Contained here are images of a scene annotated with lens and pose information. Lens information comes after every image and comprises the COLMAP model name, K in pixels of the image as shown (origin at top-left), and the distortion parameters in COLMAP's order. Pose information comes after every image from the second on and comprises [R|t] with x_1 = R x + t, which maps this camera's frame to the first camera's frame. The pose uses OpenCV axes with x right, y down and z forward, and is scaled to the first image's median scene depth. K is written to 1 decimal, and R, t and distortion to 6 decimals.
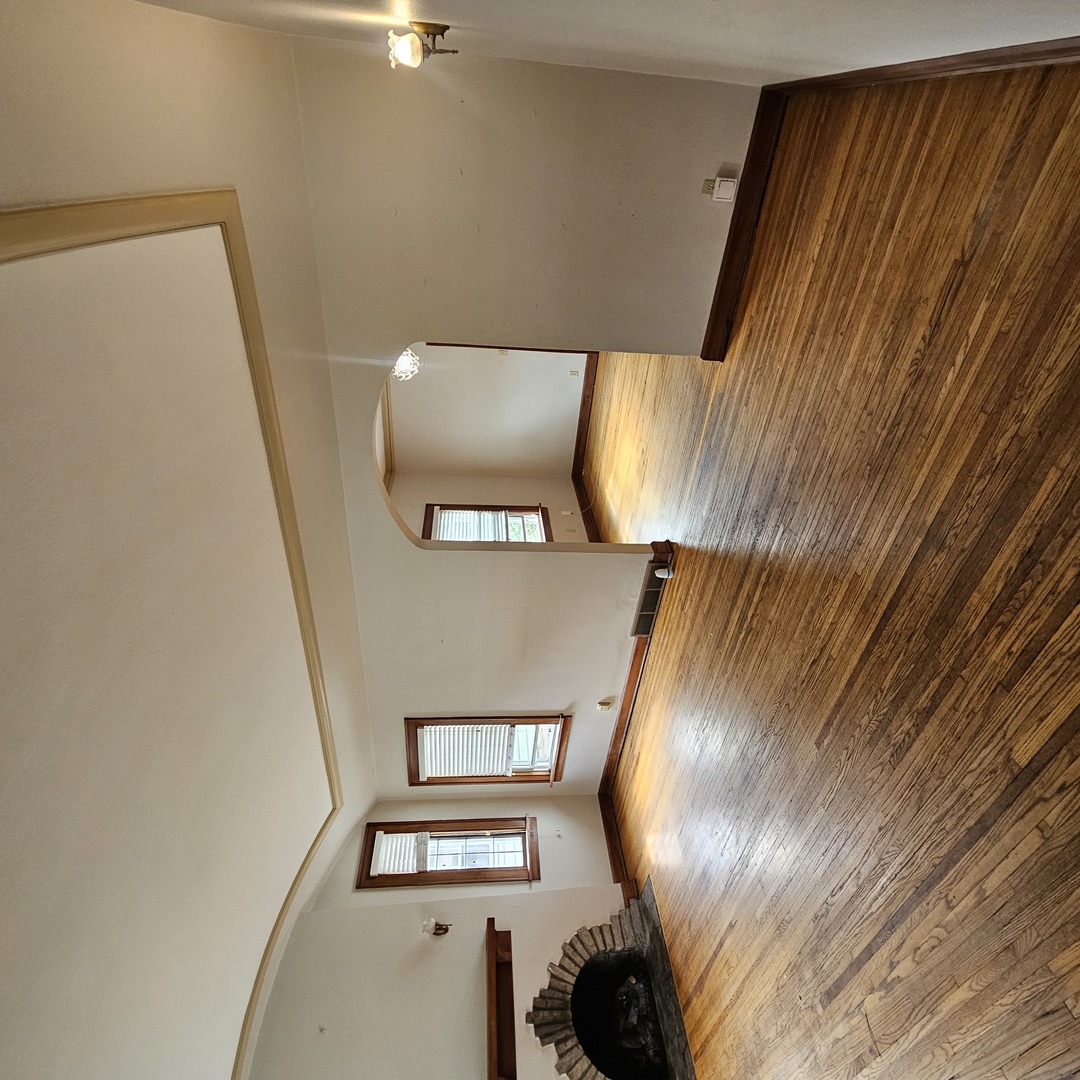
lens RADIAL K [[595.1, 0, 537.0], [0, 595.1, 538.9], [0, 0, 1]] dist [0.001664, -0.001828]
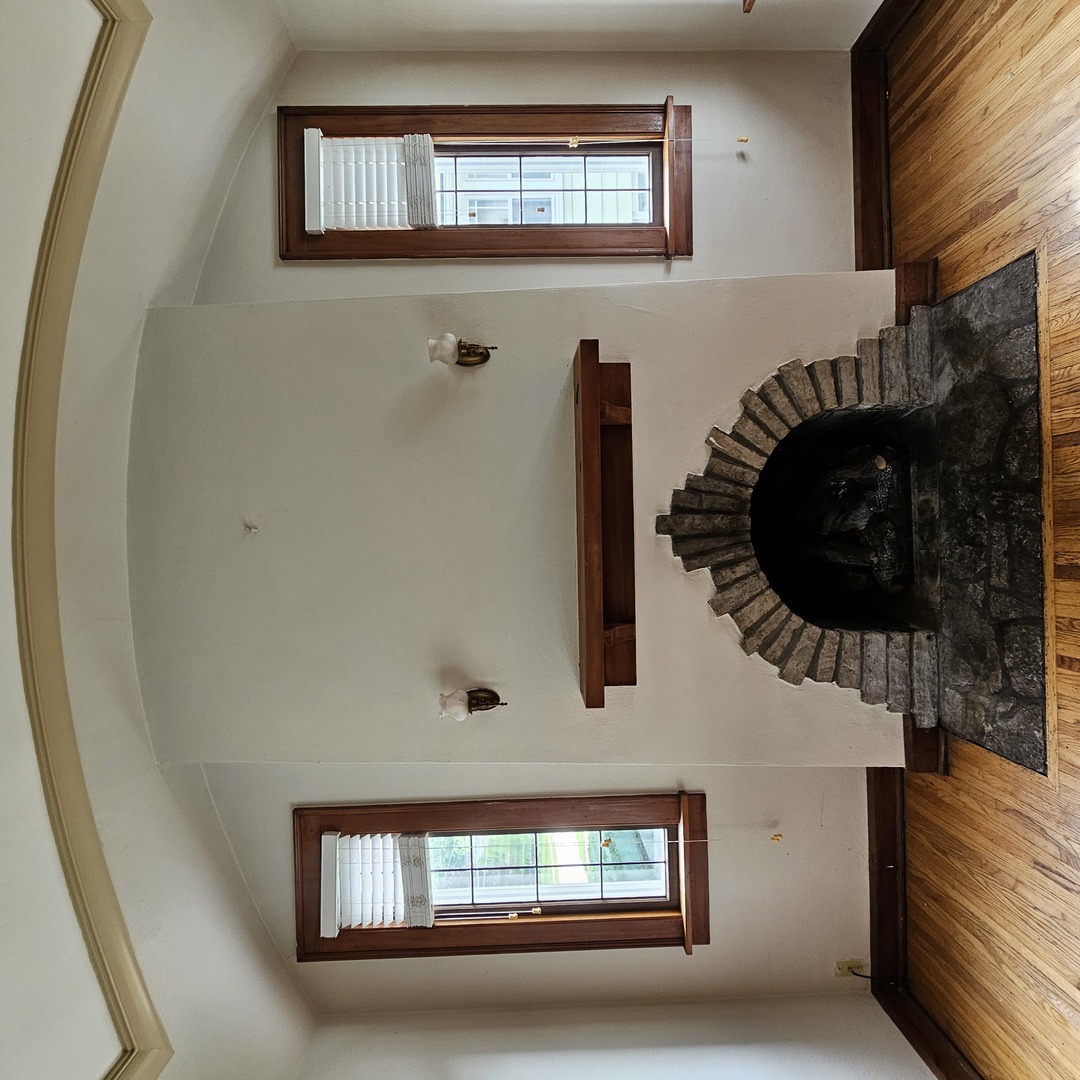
lens RADIAL K [[595.1, 0, 537.0], [0, 595.1, 538.9], [0, 0, 1]] dist [0.001664, -0.001828]
pose [[0.996709, 0.059863, -0.054651, -0.082701], [0.010731, 0.570843, 0.820989, 0.379023], [0.080344, -0.818874, 0.568322, 0.653132]]
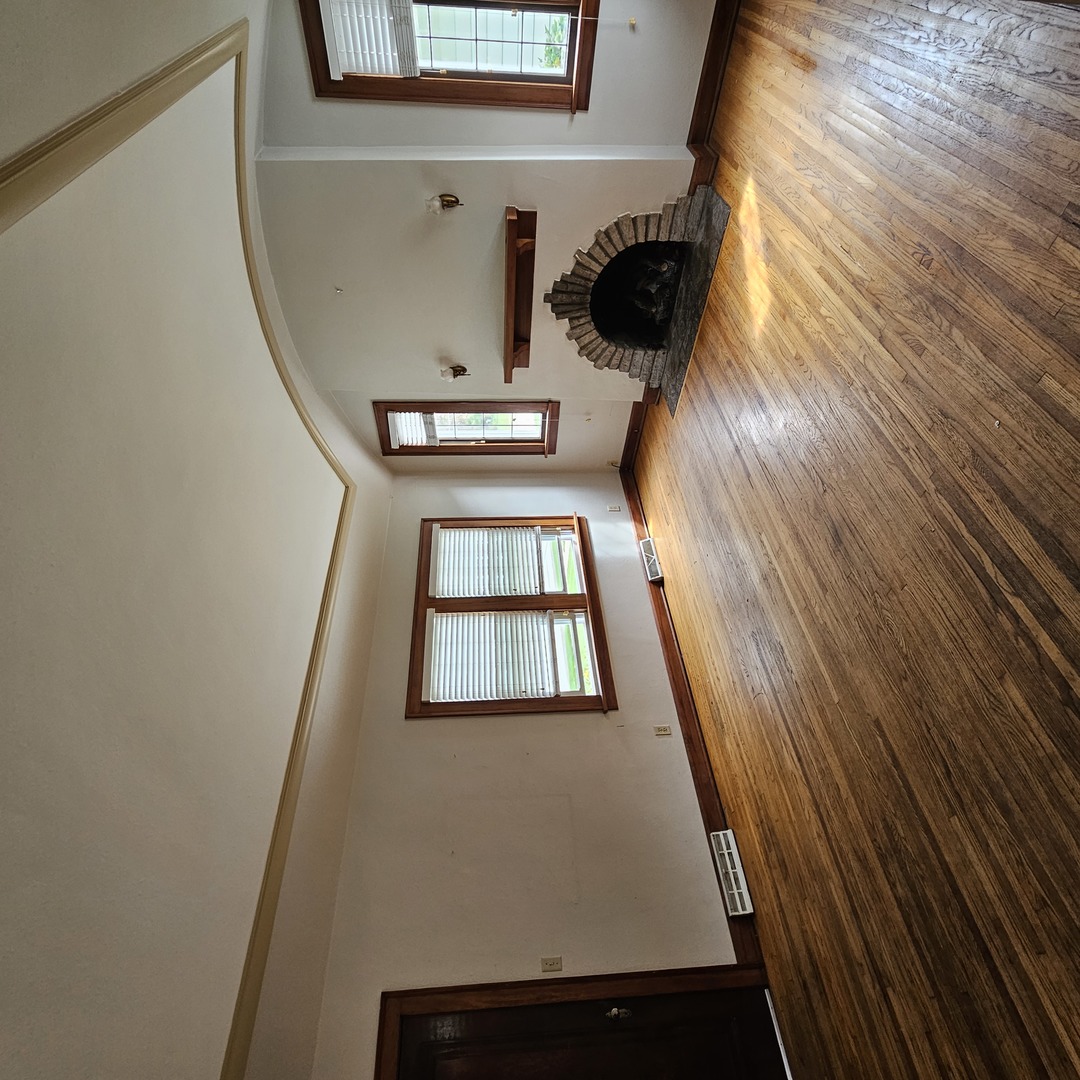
lens RADIAL K [[595.1, 0, 537.0], [0, 595.1, 538.9], [0, 0, 1]] dist [0.001664, -0.001828]
pose [[0.990761, 0.097766, 0.093996, -0.077894], [-0.069092, -0.232542, 0.970129, -0.228414], [0.116704, -0.967660, -0.223639, 0.771821]]
